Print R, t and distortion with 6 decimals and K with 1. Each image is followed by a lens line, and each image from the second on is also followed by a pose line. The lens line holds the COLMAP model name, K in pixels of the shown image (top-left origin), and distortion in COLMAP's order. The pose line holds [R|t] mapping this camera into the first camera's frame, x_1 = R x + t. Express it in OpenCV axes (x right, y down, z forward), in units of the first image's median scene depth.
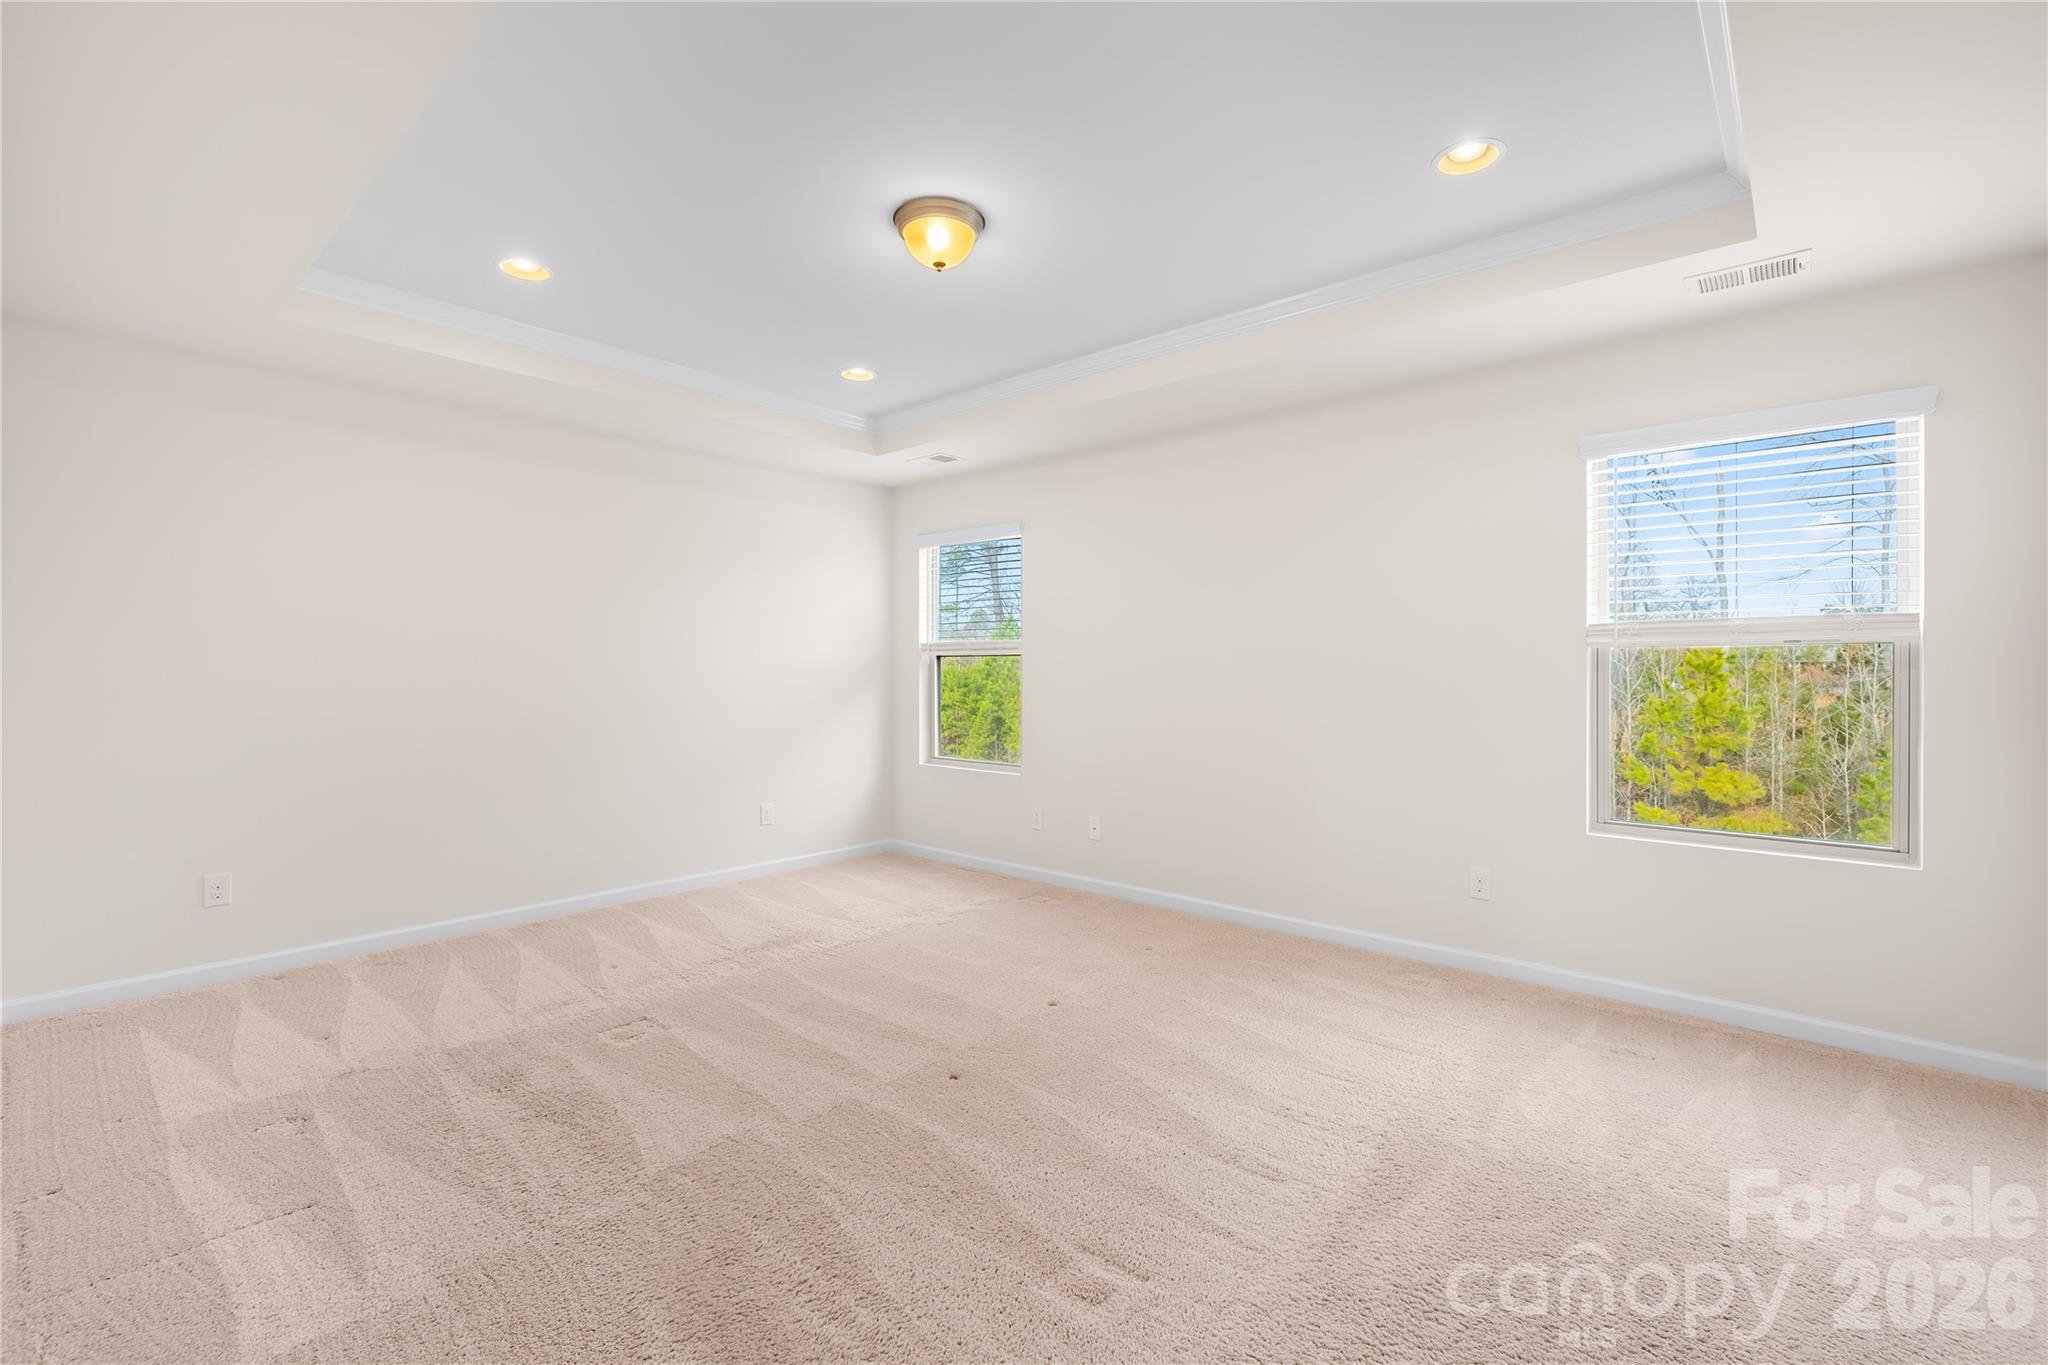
lens RADIAL K [[868.6, 0, 1024.1], [0, 868.6, 674.7], [0, 0, 1]] dist [0.000895, 0.000201]
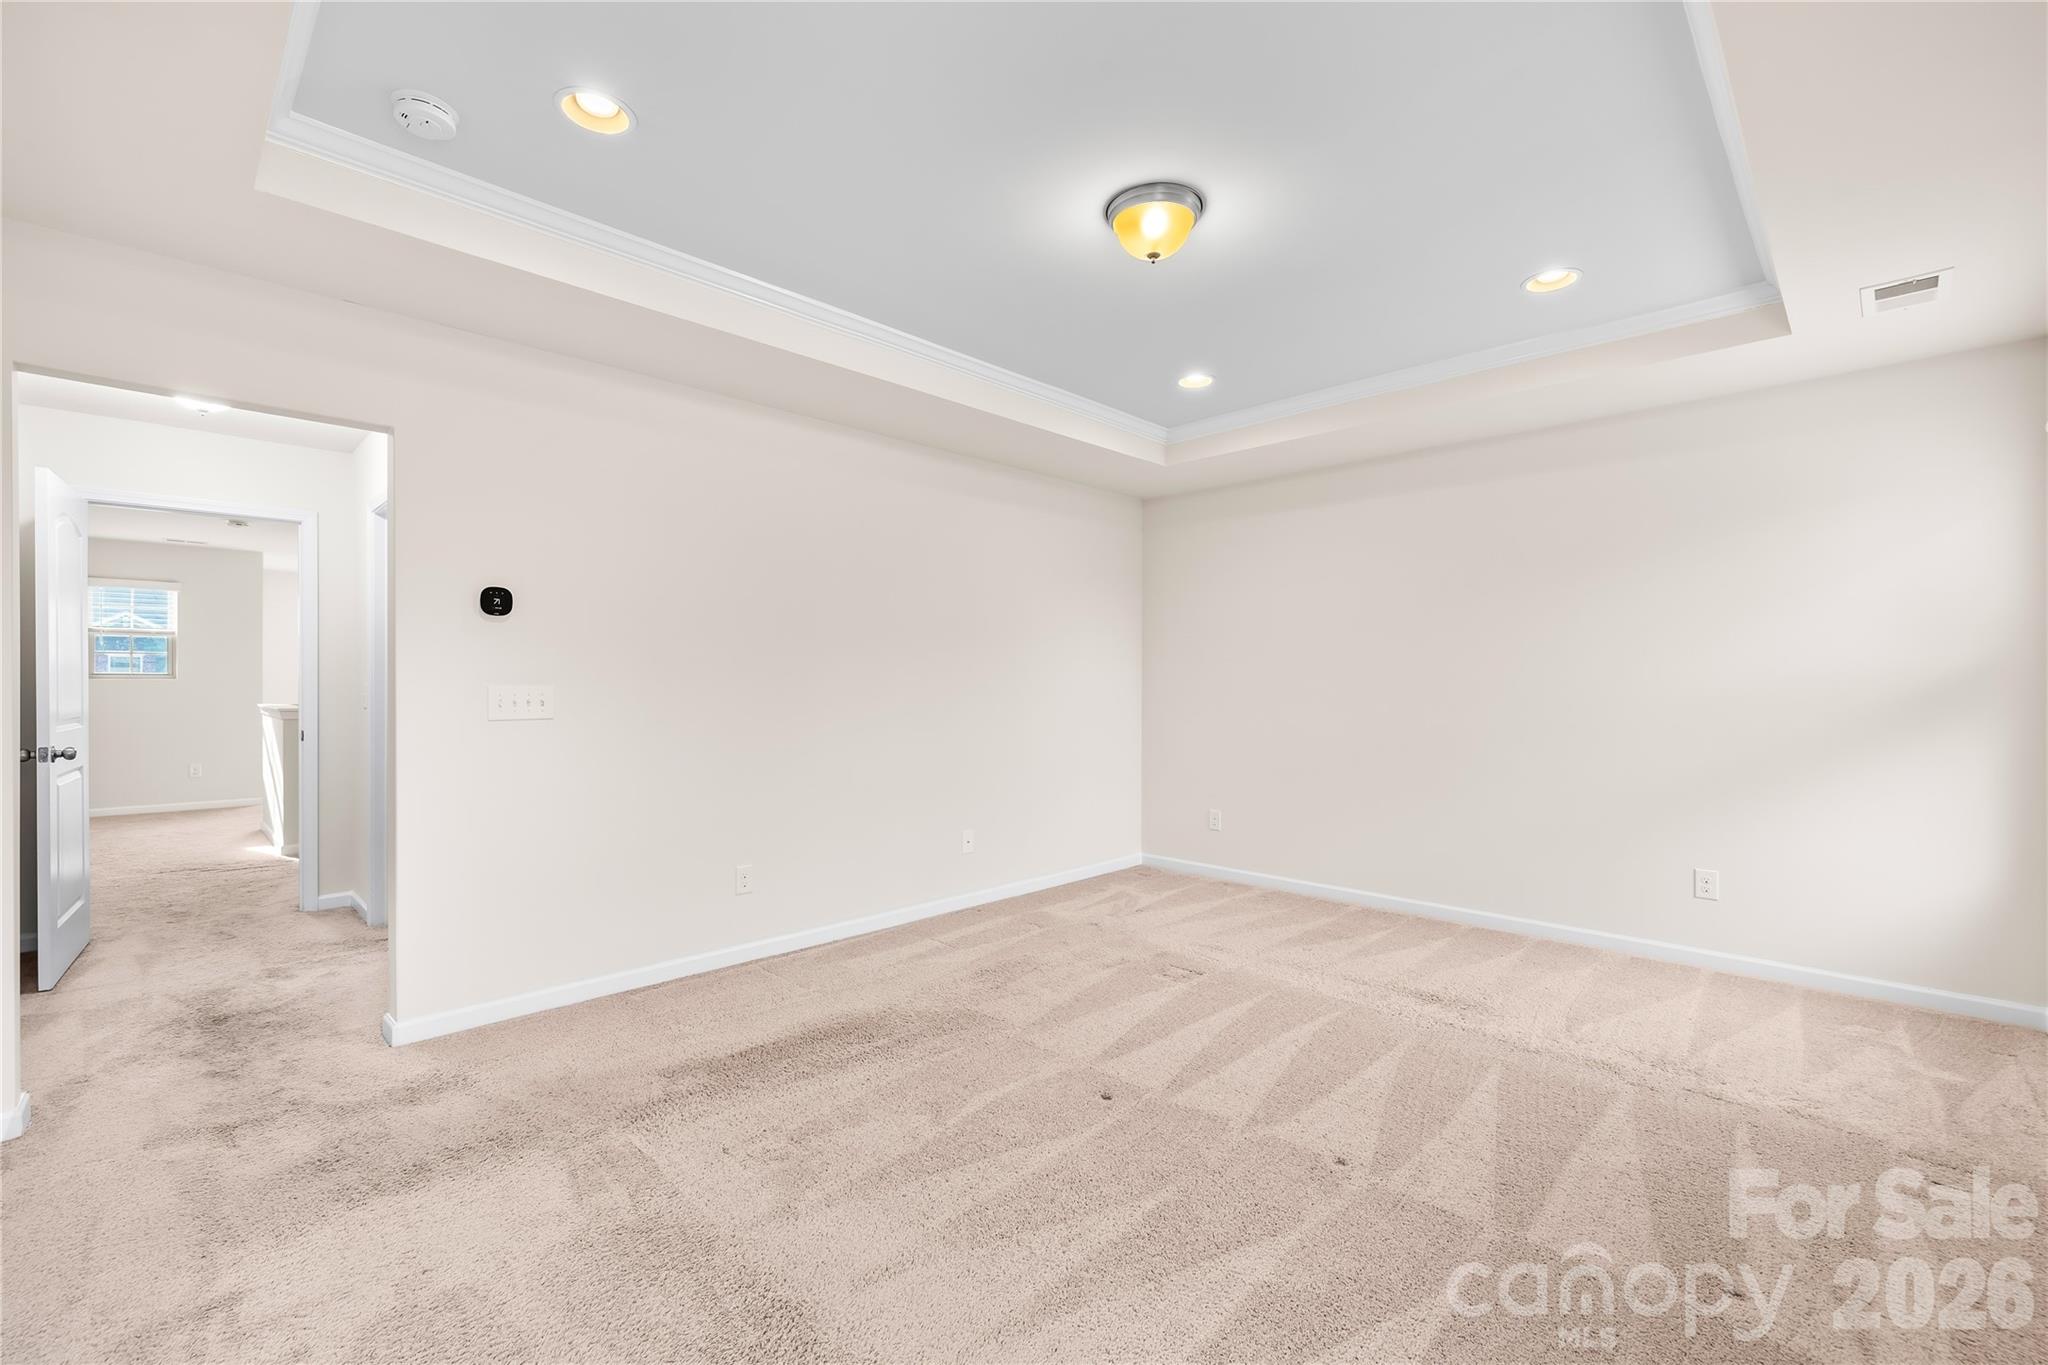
lens RADIAL K [[868.6, 0, 1024.1], [0, 868.6, 674.7], [0, 0, 1]] dist [0.000895, 0.000201]
pose [[-0.037589, -0.006203, -0.999274, 0.558555], [-0.009009, 0.999942, -0.005868, -0.002879], [0.999253, 0.008782, -0.037642, 0.584473]]
